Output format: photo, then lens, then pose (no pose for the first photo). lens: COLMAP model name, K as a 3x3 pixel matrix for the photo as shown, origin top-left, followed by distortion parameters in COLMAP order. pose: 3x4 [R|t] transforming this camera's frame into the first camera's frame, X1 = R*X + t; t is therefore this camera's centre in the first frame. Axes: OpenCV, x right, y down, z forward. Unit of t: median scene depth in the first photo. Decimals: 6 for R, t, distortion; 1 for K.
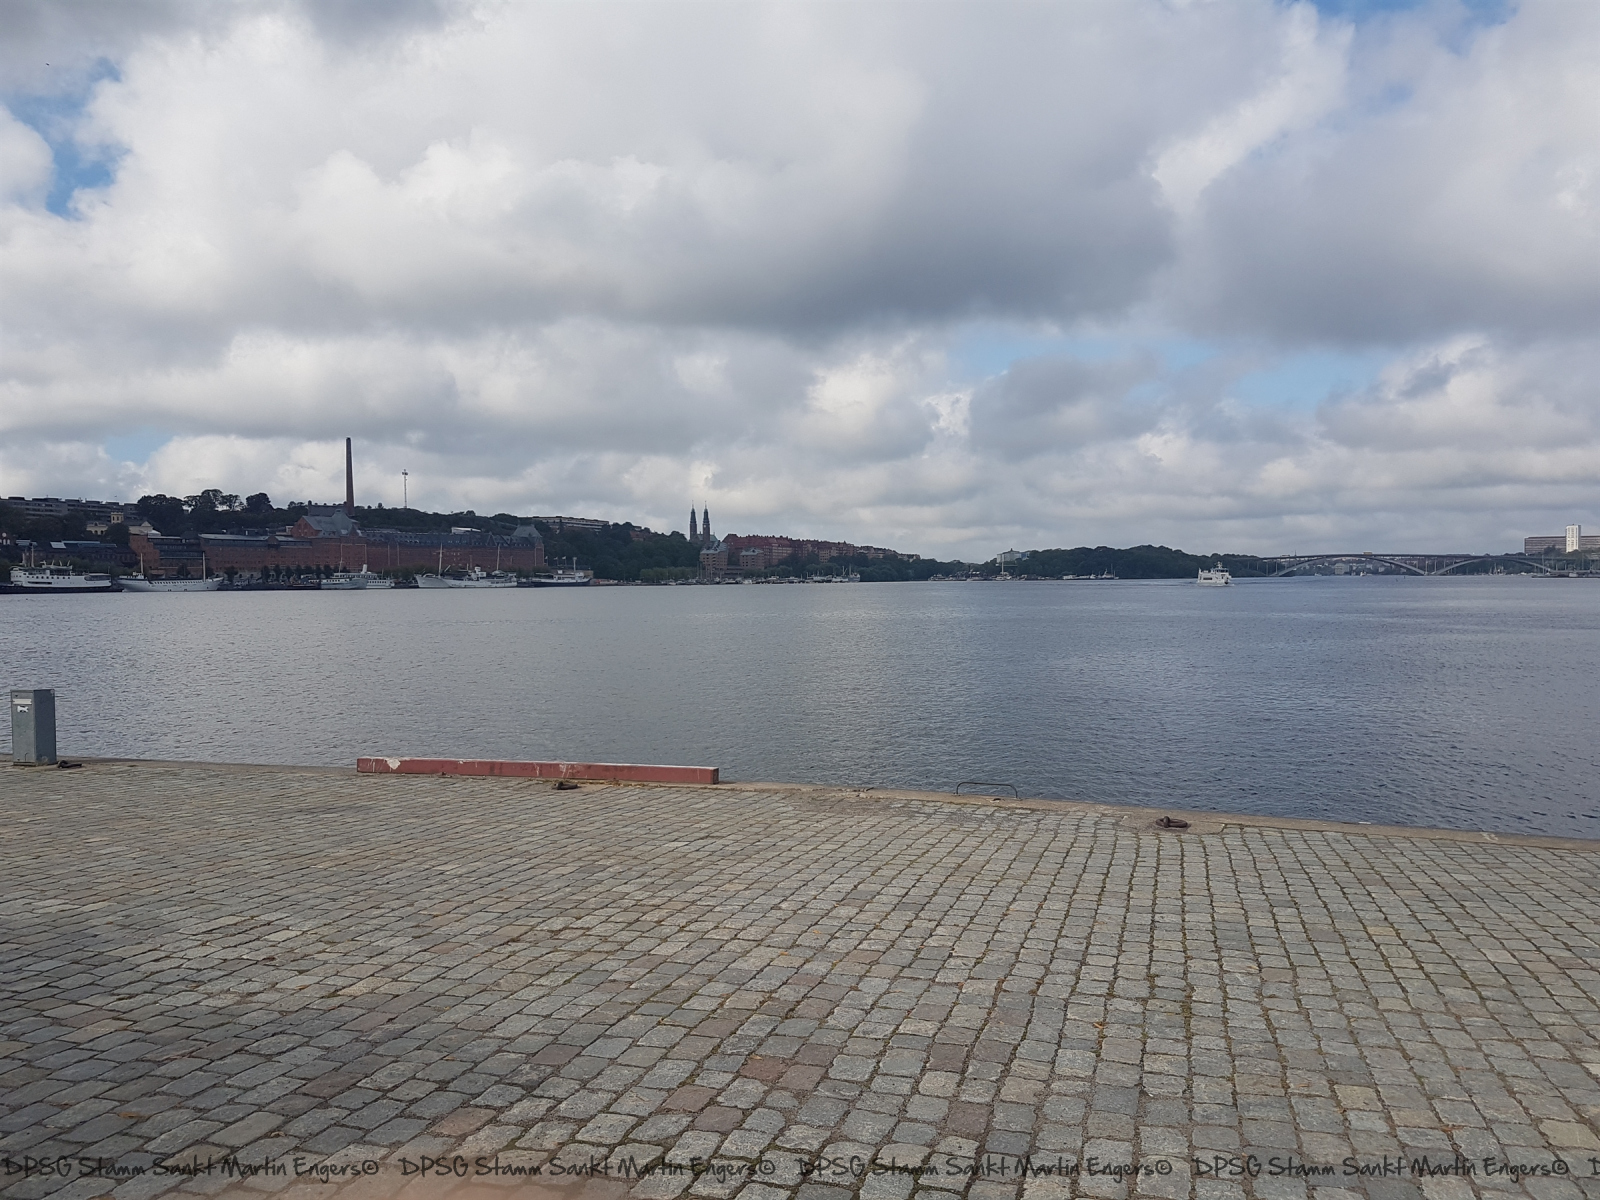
lens RADIAL K [[1212.5, 0, 800.0], [0, 1212.5, 600.0], [0, 0, 1]] dist [-0.000746, 0.004211]
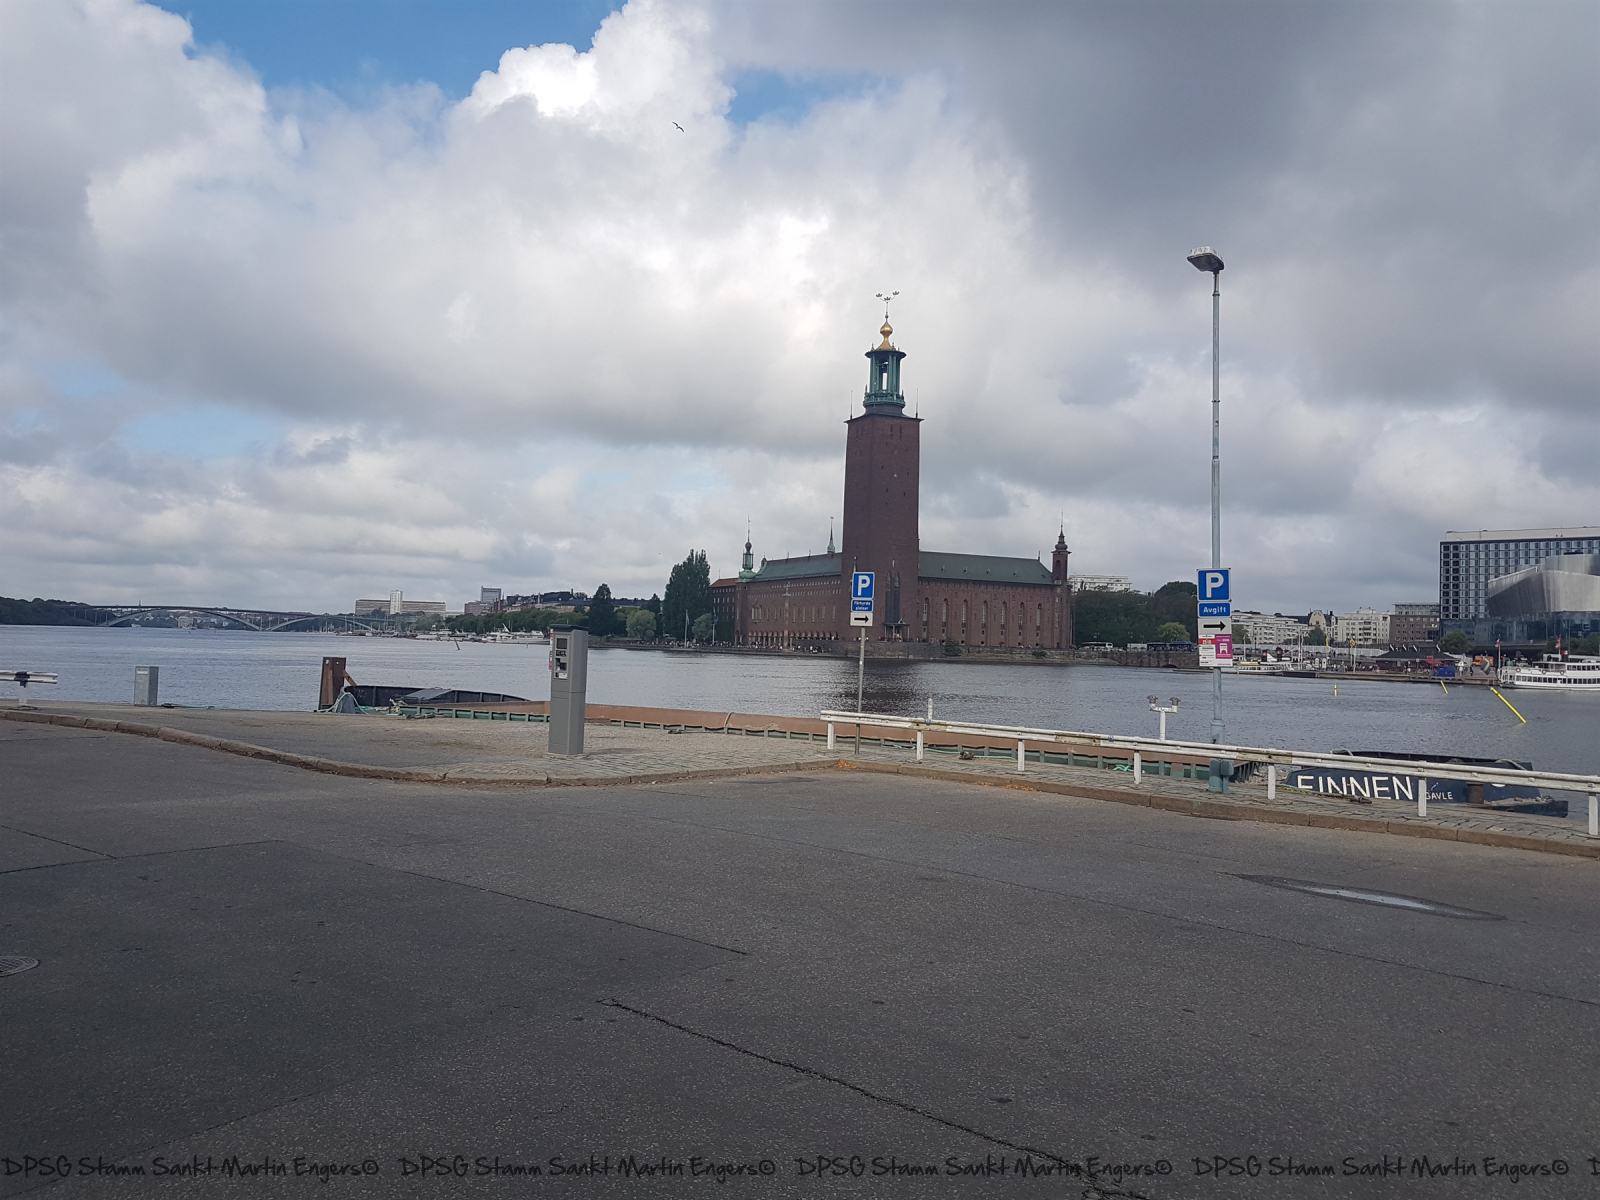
lens RADIAL K [[1212.5, 0, 800.0], [0, 1212.5, 600.0], [0, 0, 1]] dist [-0.000746, 0.004211]
pose [[0.996169, 0.037972, 0.078774, 0.911260], [-0.037968, 0.999278, -0.001553, -0.064937], [-0.078776, -0.001444, 0.996891, -0.138336]]
